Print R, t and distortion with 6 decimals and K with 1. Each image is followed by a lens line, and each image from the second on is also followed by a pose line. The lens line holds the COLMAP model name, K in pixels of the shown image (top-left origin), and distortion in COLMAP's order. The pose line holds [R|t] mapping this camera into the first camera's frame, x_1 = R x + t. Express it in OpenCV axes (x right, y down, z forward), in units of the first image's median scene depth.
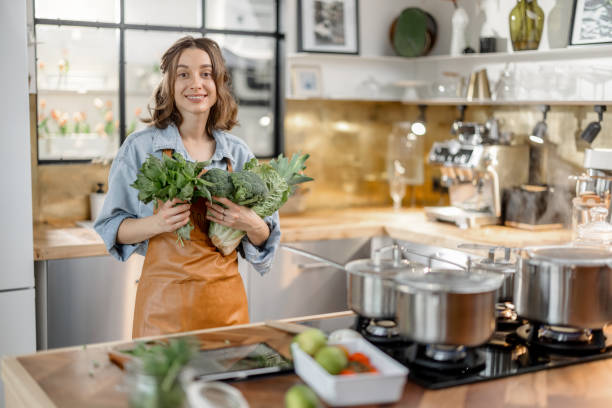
lens RADIAL K [[900.1, 0, 306.0], [0, 900.1, 204.0], [0, 0, 1]] dist [0.006687, 0.033434]
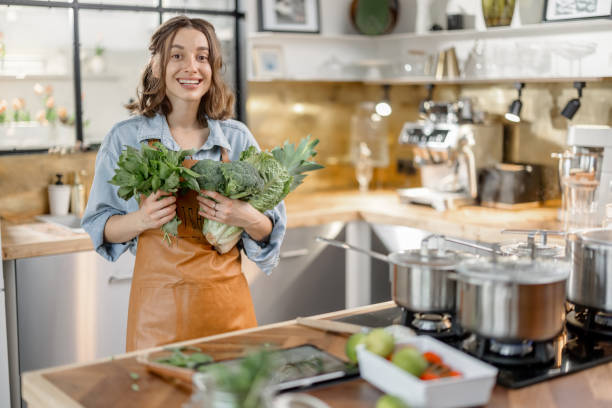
lens RADIAL K [[900.1, 0, 306.0], [0, 900.1, 204.0], [0, 0, 1]] dist [0.006687, 0.033434]
pose [[0.994379, -0.031171, 0.101185, -0.068501], [0.029159, 0.999348, 0.021302, -0.004634], [-0.101783, -0.018232, 0.994640, 0.041065]]
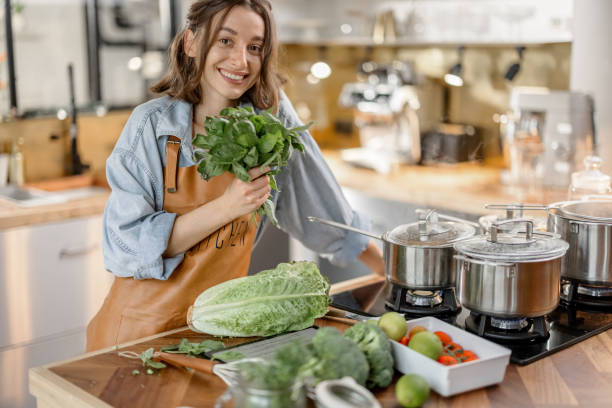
lens RADIAL K [[900.1, 0, 306.0], [0, 900.1, 204.0], [0, 0, 1]] dist [0.006687, 0.033434]
pose [[0.975933, -0.060721, 0.209448, -0.118254], [0.043946, 0.995510, 0.083840, -0.024923], [-0.213599, -0.072618, 0.974219, 0.047524]]
